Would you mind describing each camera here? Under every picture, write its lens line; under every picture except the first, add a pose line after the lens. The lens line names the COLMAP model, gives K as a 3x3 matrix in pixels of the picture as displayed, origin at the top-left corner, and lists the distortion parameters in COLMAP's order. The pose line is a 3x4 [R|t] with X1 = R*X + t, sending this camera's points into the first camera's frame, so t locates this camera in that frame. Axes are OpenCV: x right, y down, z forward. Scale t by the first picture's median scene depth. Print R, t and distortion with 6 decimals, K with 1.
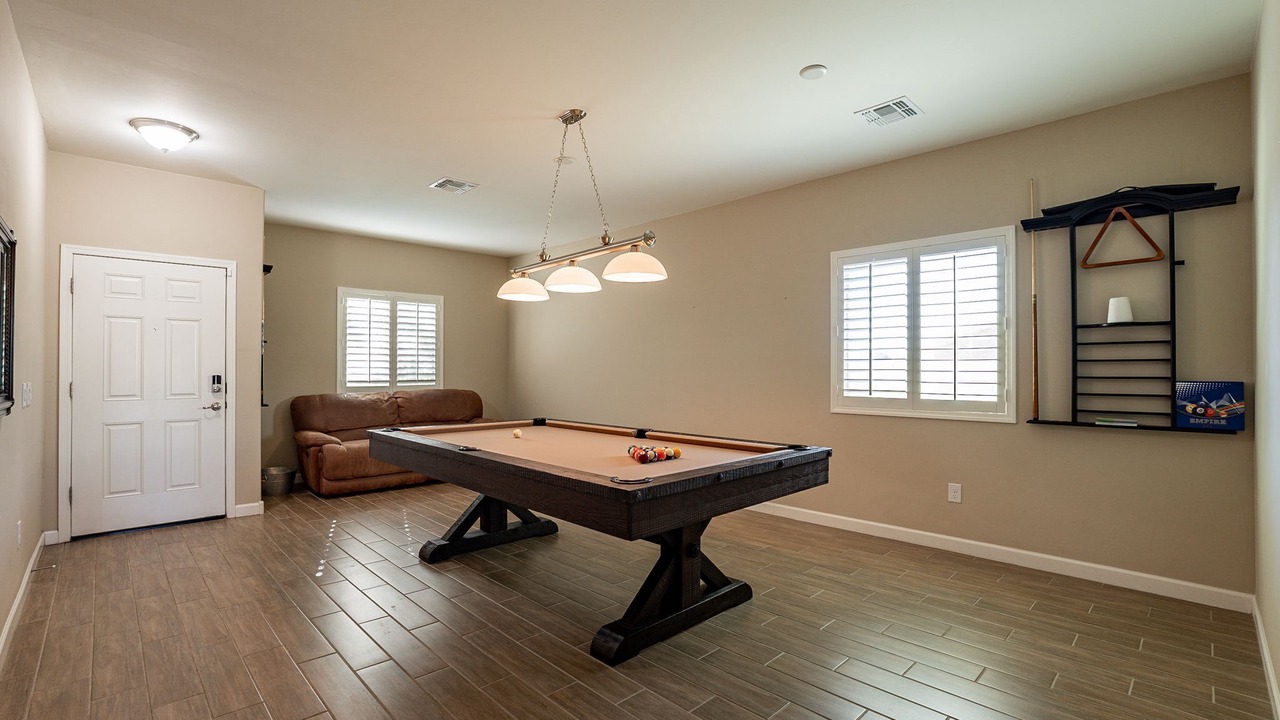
lens RADIAL K [[576.1, 0, 640.0], [0, 576.1, 360.0], [0, 0, 1]] dist [-0.045189, 0.022527]
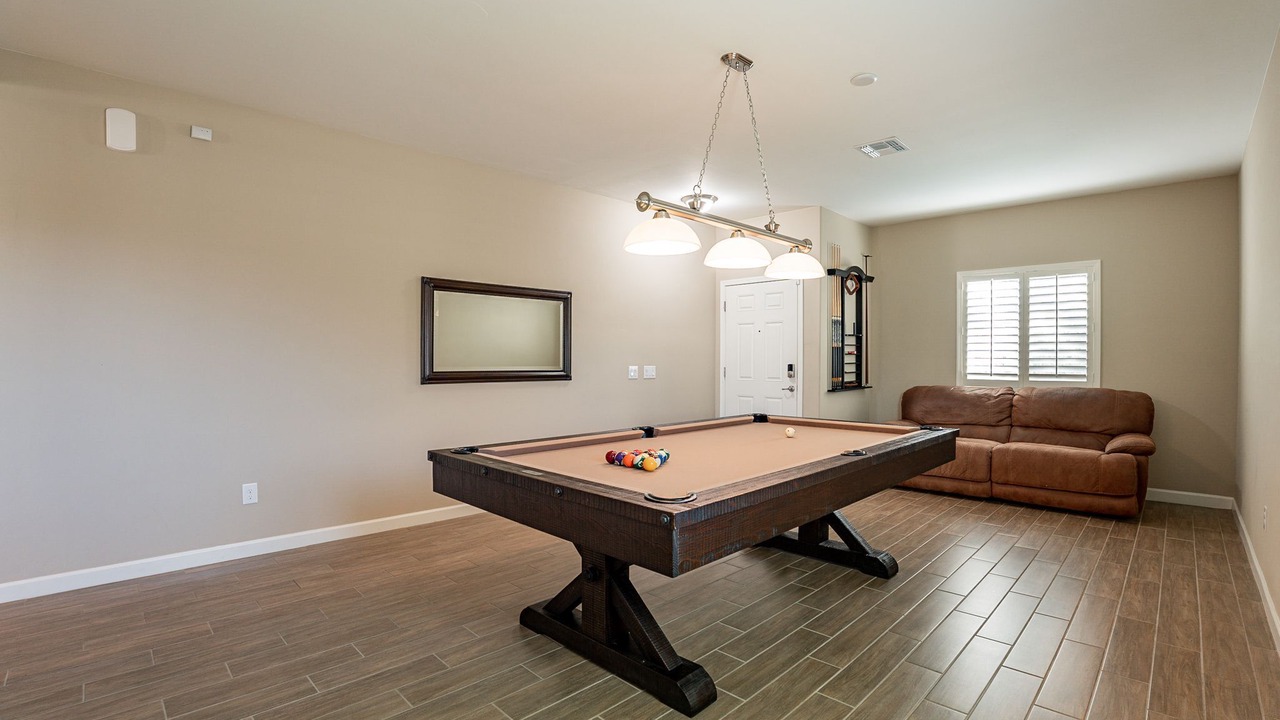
lens RADIAL K [[582.4, 0, 645.1], [0, 582.4, 364.0], [0, 0, 1]] dist [-0.031061, 0.000278]
pose [[0.047186, 0.009761, -0.998838, 0.383275], [0.011277, 0.999883, 0.010304, 0.006861], [0.998822, -0.011751, 0.047071, 0.427449]]
